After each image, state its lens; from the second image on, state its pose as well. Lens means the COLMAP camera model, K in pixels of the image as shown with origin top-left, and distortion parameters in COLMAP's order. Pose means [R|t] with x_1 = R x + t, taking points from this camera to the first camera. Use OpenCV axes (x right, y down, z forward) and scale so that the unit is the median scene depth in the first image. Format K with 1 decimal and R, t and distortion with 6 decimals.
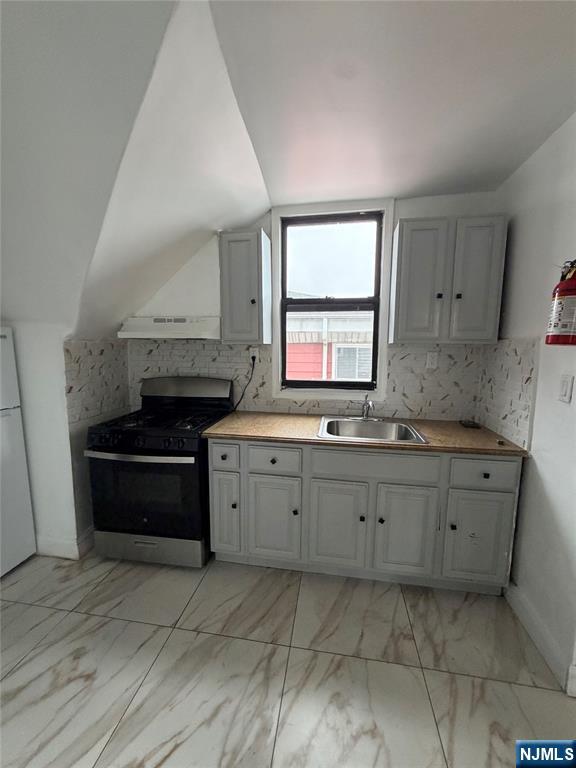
lens RADIAL K [[307.9, 0, 289.2], [0, 307.9, 380.9], [0, 0, 1]] dist [0.000208, -0.000060]
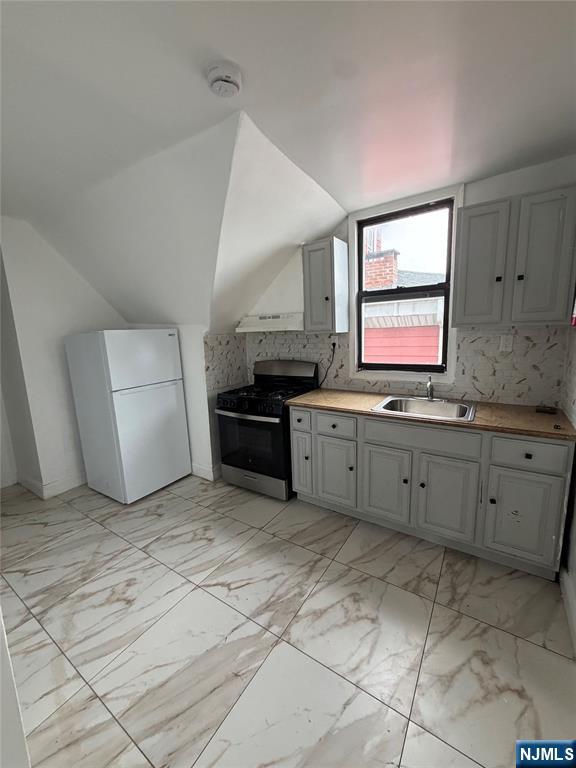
lens RADIAL K [[307.9, 0, 289.2], [0, 307.9, 380.9], [0, 0, 1]] dist [0.000208, -0.000060]
pose [[0.910852, 0.027265, -0.411831, 0.266090], [-0.007008, 0.998693, 0.050620, 0.009848], [0.412673, -0.043222, 0.909853, -0.199824]]
